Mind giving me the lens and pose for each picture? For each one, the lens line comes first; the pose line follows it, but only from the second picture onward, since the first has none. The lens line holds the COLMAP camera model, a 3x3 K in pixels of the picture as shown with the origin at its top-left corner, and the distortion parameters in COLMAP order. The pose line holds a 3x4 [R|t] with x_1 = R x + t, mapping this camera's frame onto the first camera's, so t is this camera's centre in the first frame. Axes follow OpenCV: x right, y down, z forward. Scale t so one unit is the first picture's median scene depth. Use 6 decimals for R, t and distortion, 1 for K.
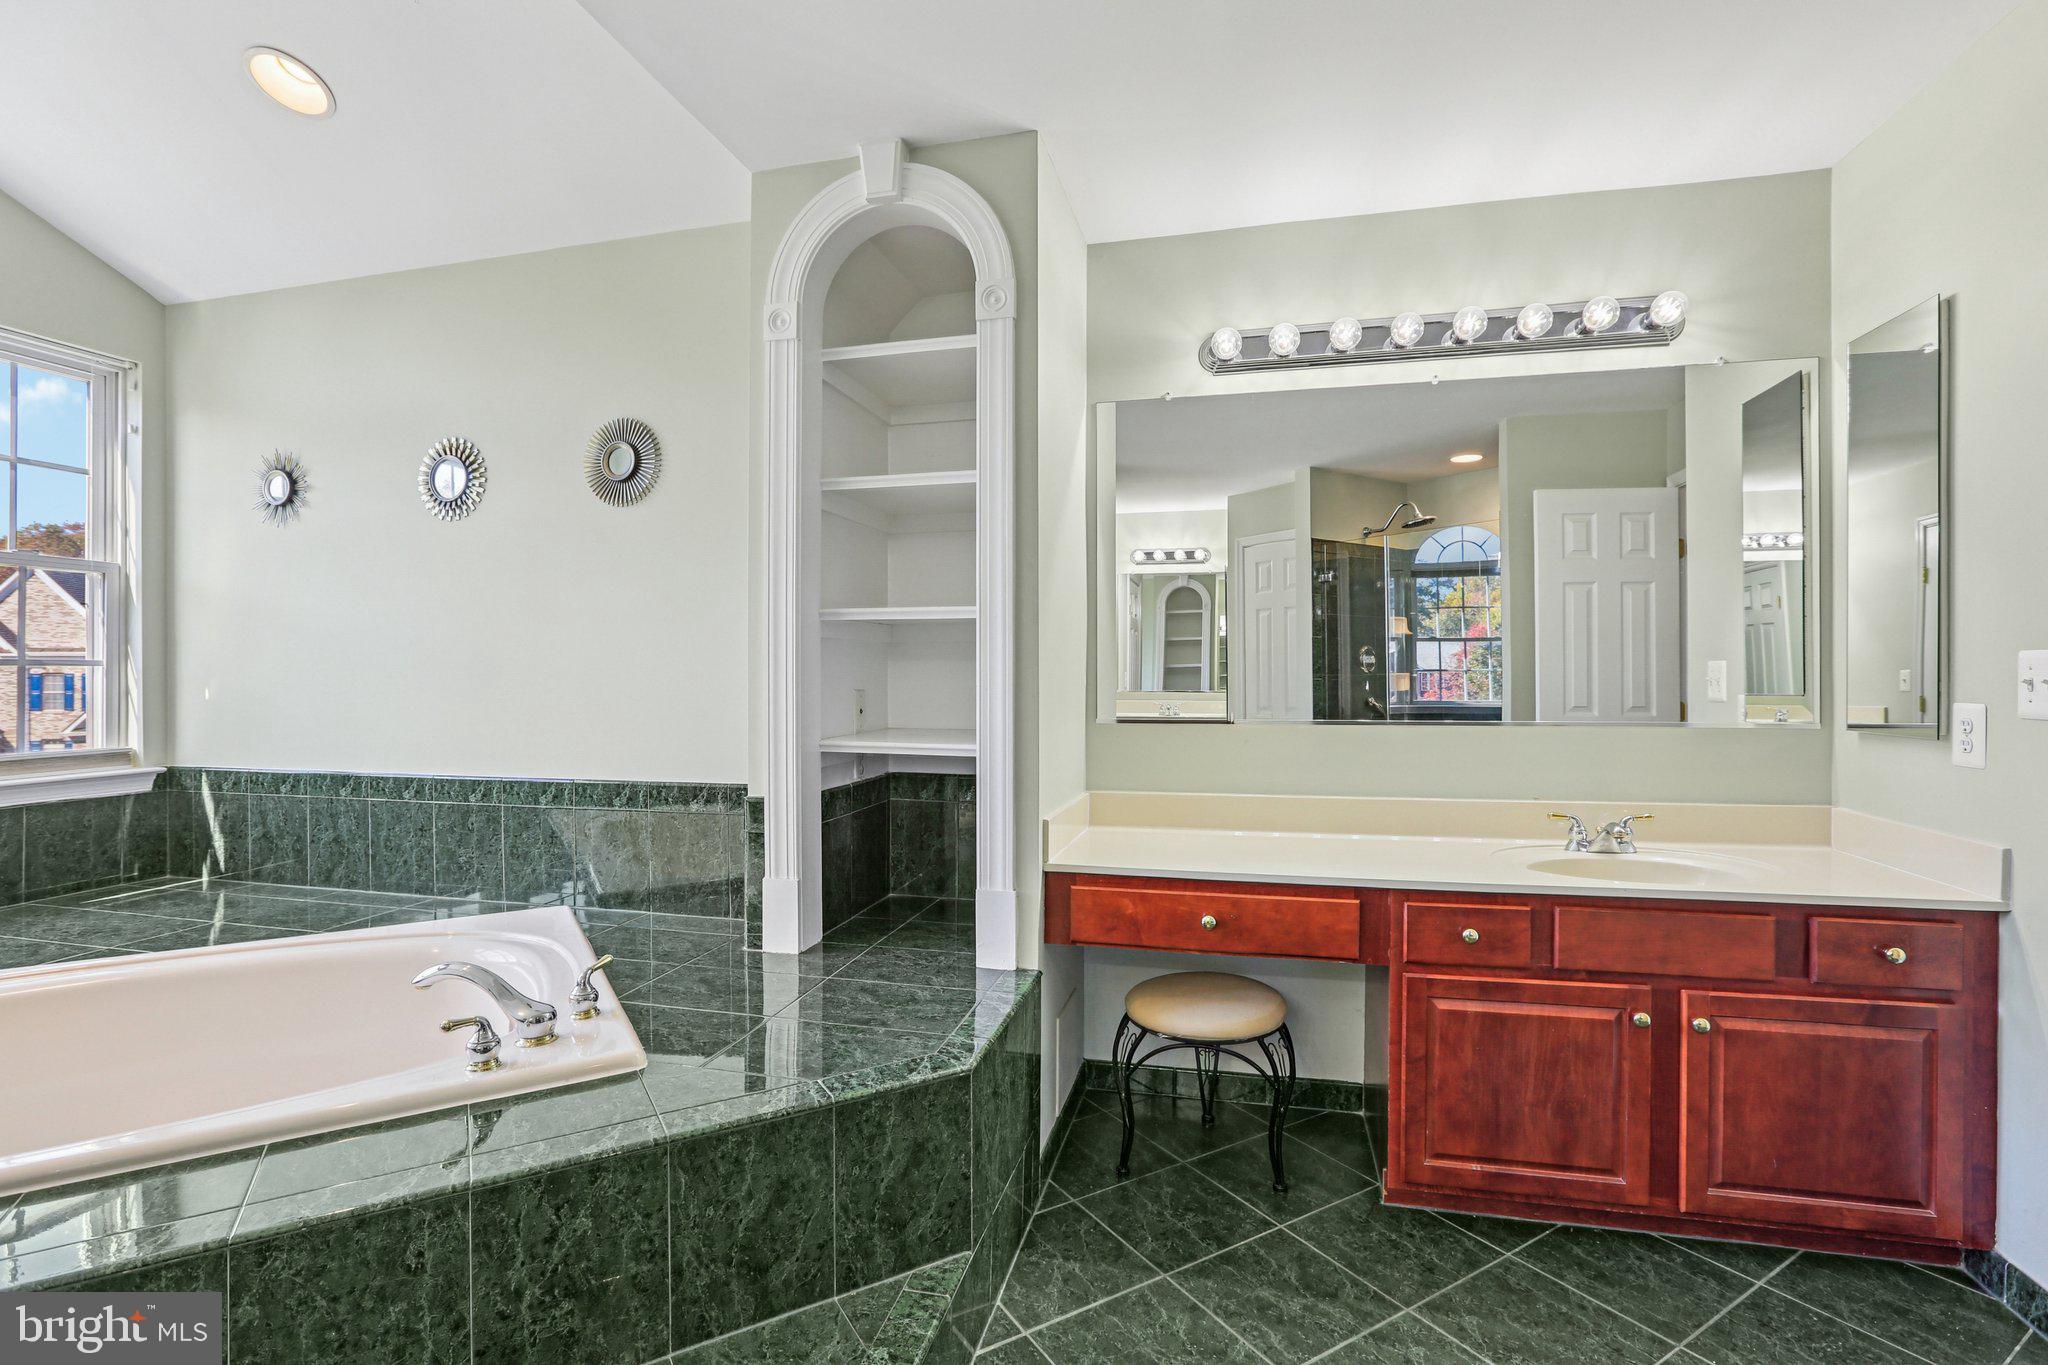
lens RADIAL K [[963.3, 0, 1017.9], [0, 963.3, 679.3], [0, 0, 1]] dist [-0.019623, 0.001191]
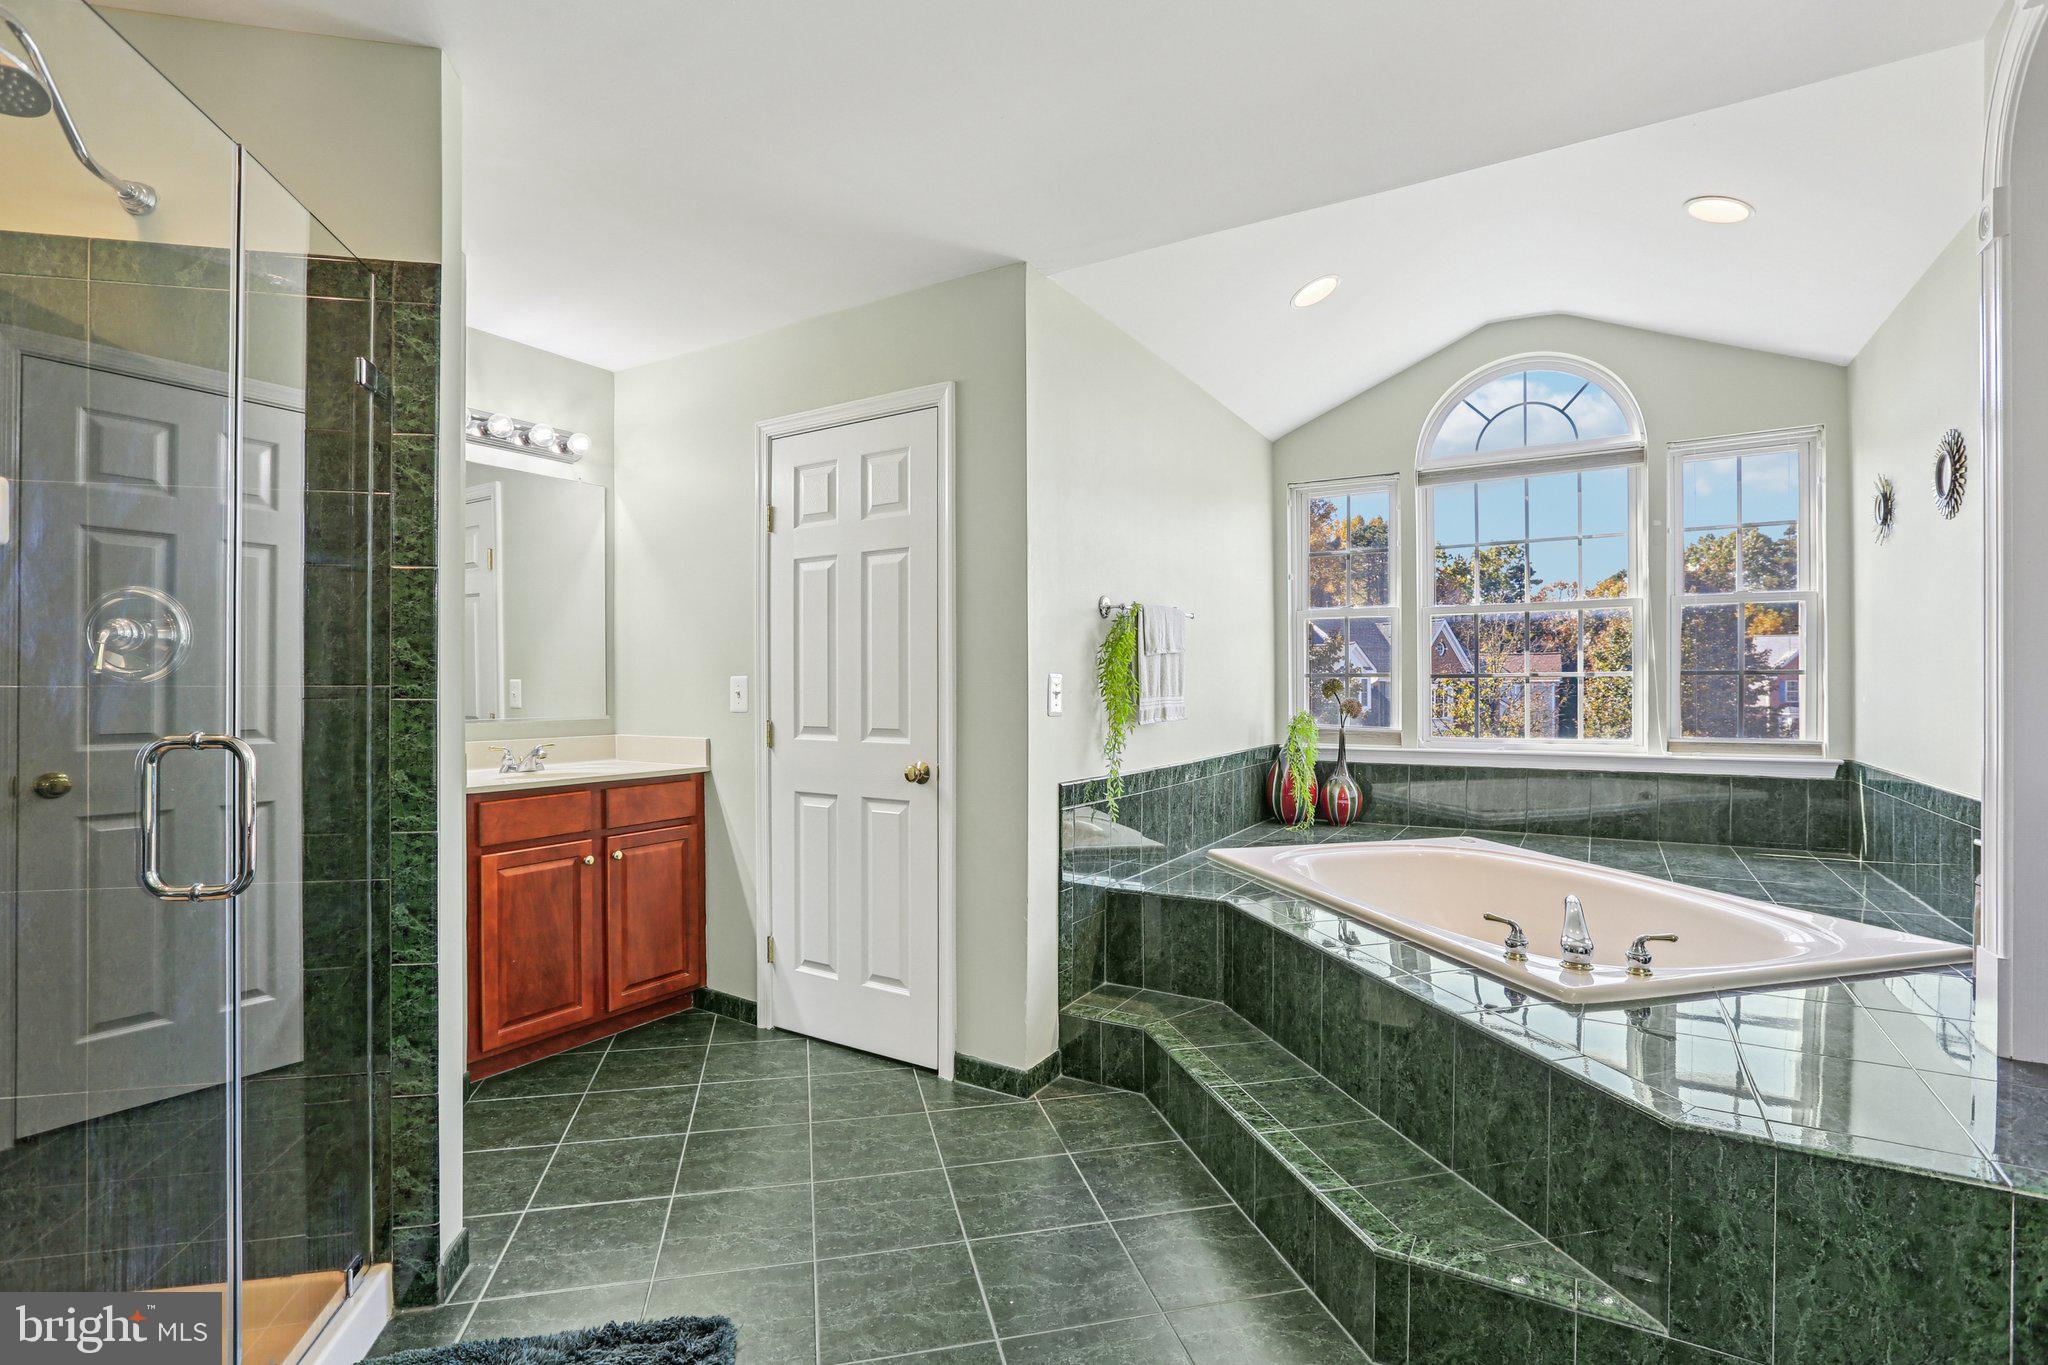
lens RADIAL K [[963.3, 0, 1017.9], [0, 963.3, 679.3], [0, 0, 1]] dist [-0.019623, 0.001191]
pose [[-0.306837, -0.002964, -0.951758, 0.562241], [-0.001019, 0.999996, -0.002786, -0.003369], [0.951762, 0.000115, -0.306838, 0.397349]]
